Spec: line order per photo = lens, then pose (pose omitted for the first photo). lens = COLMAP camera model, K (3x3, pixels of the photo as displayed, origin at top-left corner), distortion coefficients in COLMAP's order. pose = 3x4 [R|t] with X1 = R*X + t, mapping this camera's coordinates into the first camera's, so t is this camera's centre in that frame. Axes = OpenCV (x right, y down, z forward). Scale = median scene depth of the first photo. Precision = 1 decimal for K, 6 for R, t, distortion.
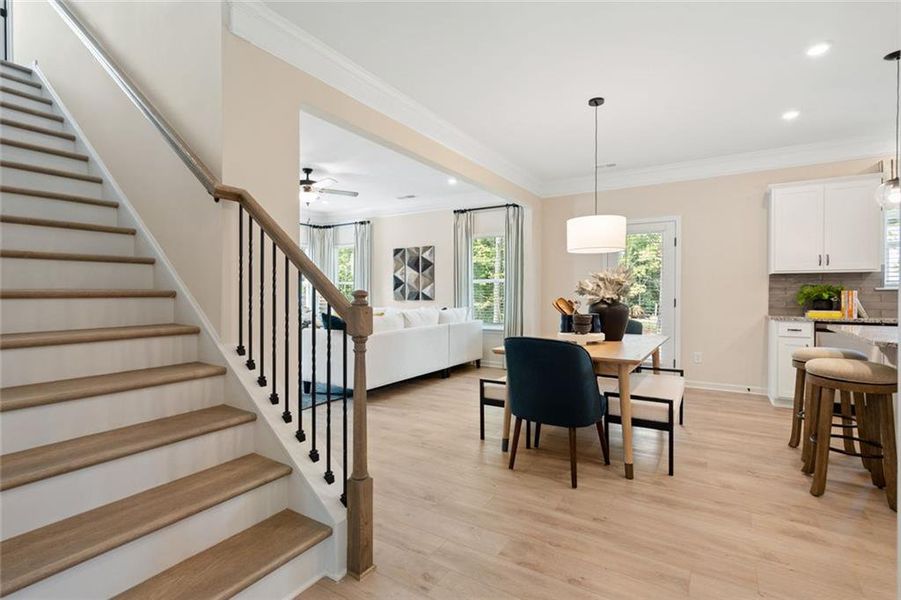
lens RADIAL K [[414.0, 0, 450.2], [0, 414.0, 296.8], [0, 0, 1]] dist [0.000519, -0.000076]
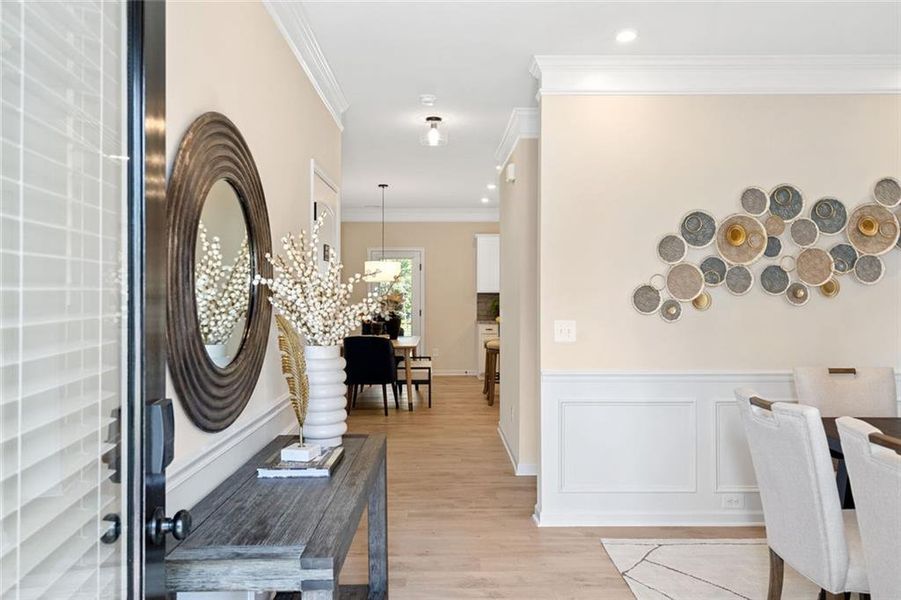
lens RADIAL K [[414.0, 0, 451.9], [0, 414.0, 303.9], [0, 0, 1]] dist [0.000519, -0.000076]
pose [[0.832155, -0.002031, 0.554539, -0.288072], [0.007305, 0.999947, -0.007299, -0.014001], [-0.554495, 0.010125, 0.832126, -0.420528]]
